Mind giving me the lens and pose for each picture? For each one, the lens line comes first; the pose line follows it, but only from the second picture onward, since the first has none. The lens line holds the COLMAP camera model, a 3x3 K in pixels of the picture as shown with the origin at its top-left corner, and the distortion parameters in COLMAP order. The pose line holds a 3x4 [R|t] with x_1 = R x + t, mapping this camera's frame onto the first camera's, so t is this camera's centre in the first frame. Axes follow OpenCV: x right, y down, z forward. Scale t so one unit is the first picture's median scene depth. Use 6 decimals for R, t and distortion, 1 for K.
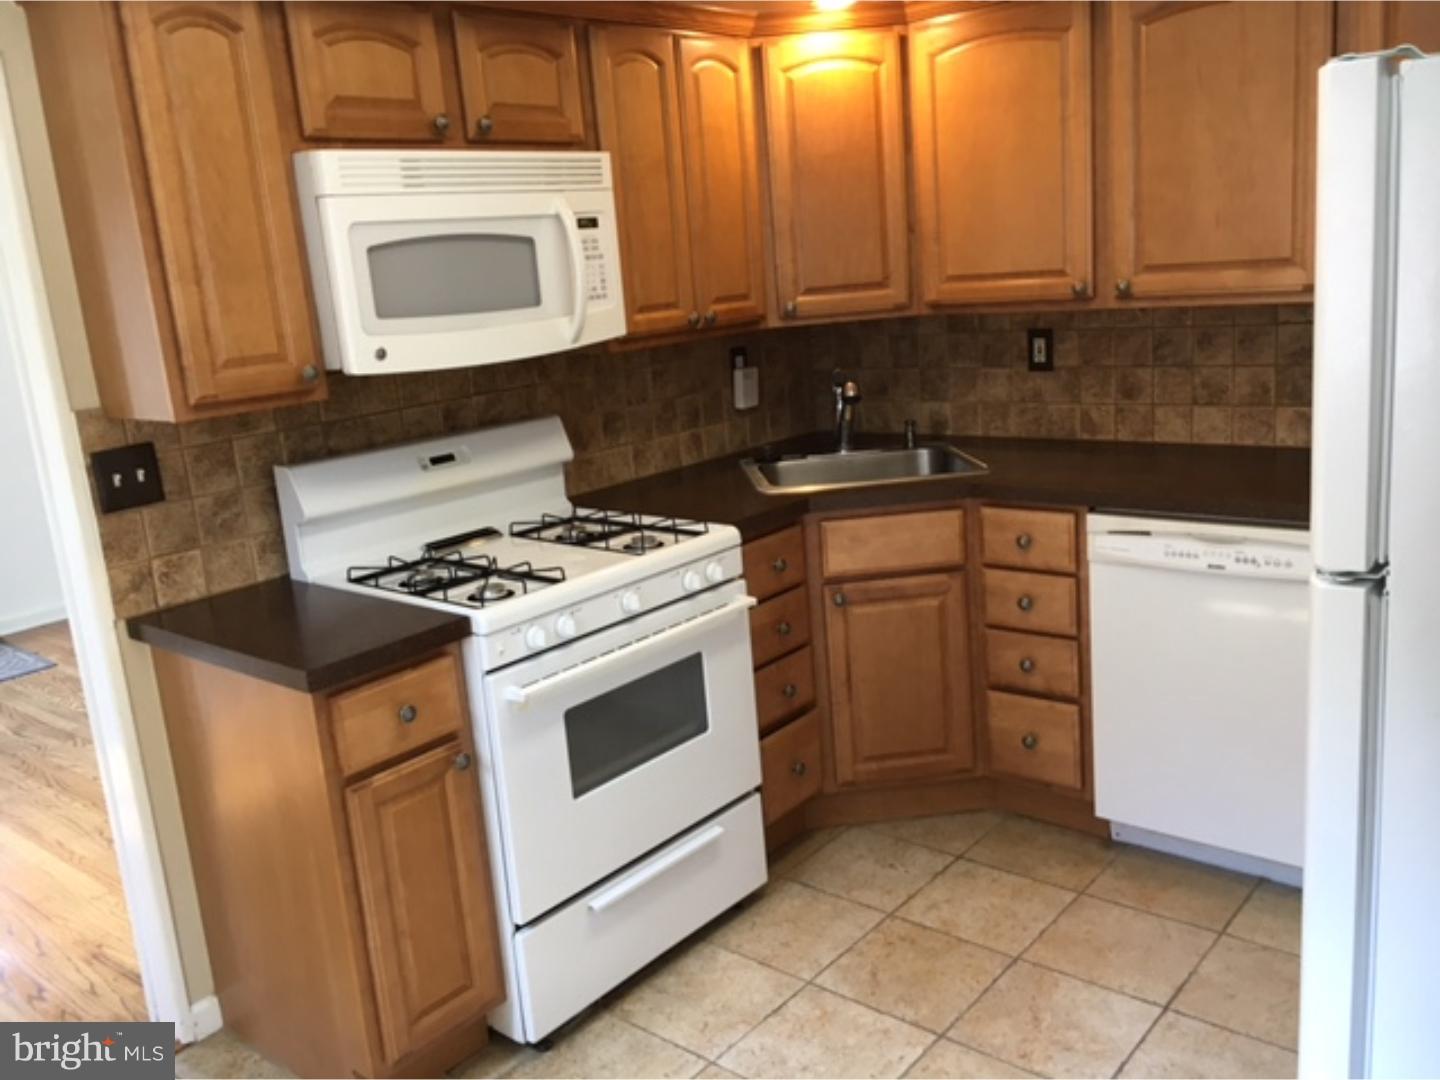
lens RADIAL K [[1233.4, 0, 730.2], [0, 1233.4, 535.2], [0, 0, 1]] dist [0.010747, -0.003387]
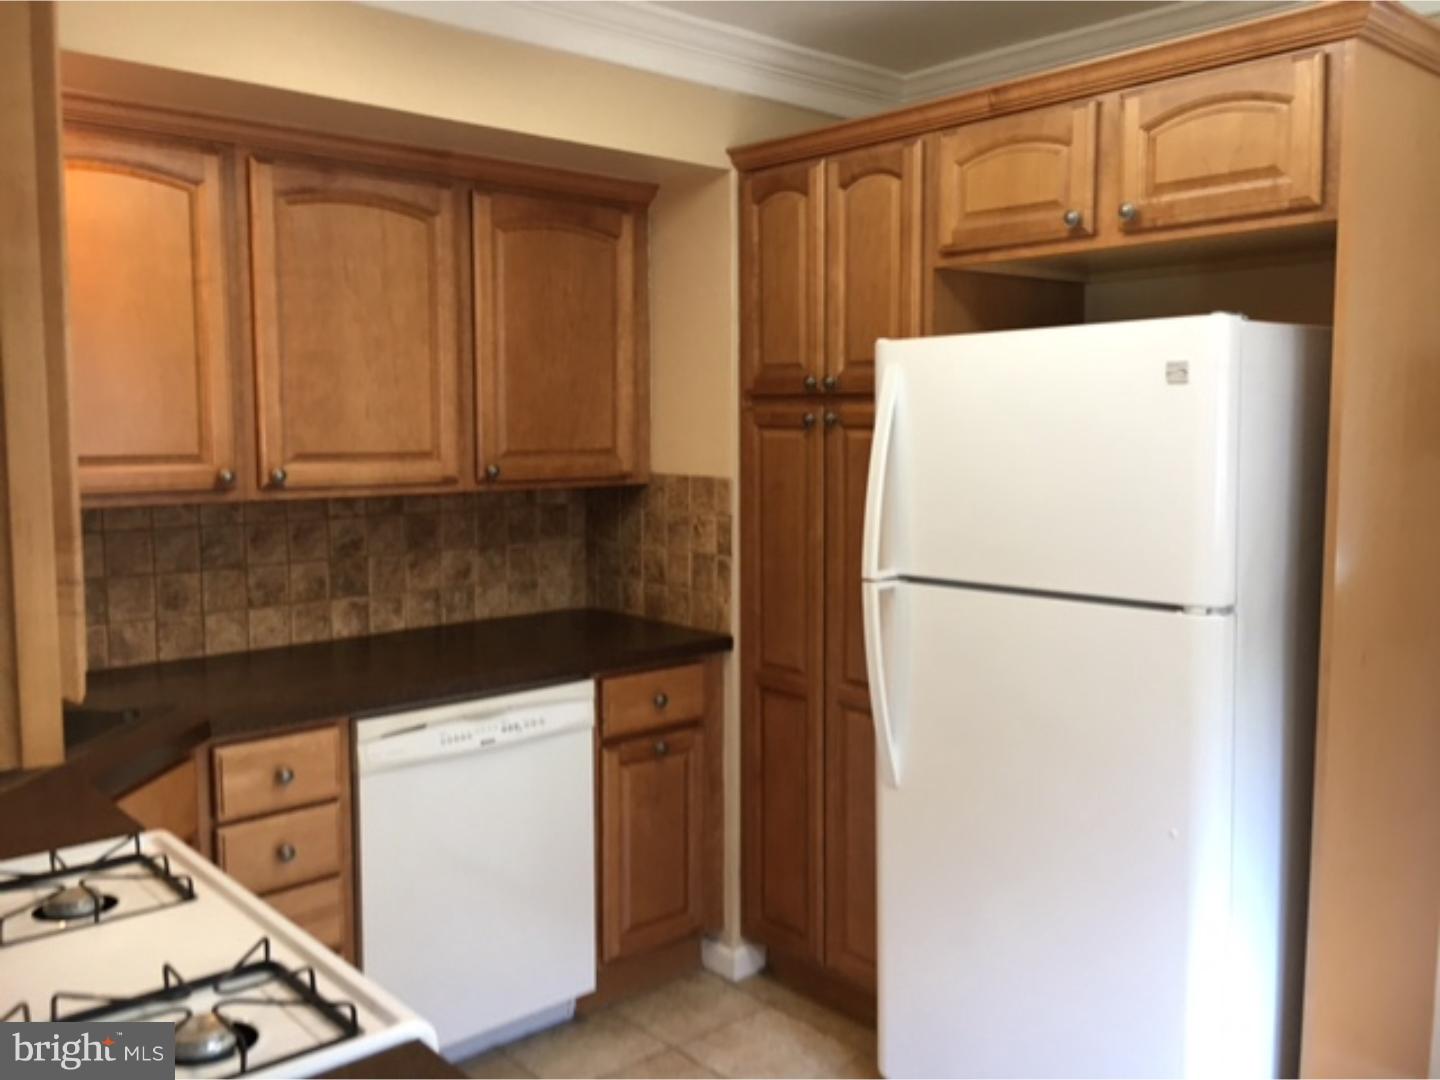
lens RADIAL K [[1233.4, 0, 729.9], [0, 1233.4, 534.3], [0, 0, 1]] dist [0.010747, -0.003387]
pose [[0.123154, -0.013205, 0.992300, -0.504318], [0.210876, 0.977424, -0.013164, -0.073173], [-0.969724, 0.210874, 0.123158, 0.541835]]
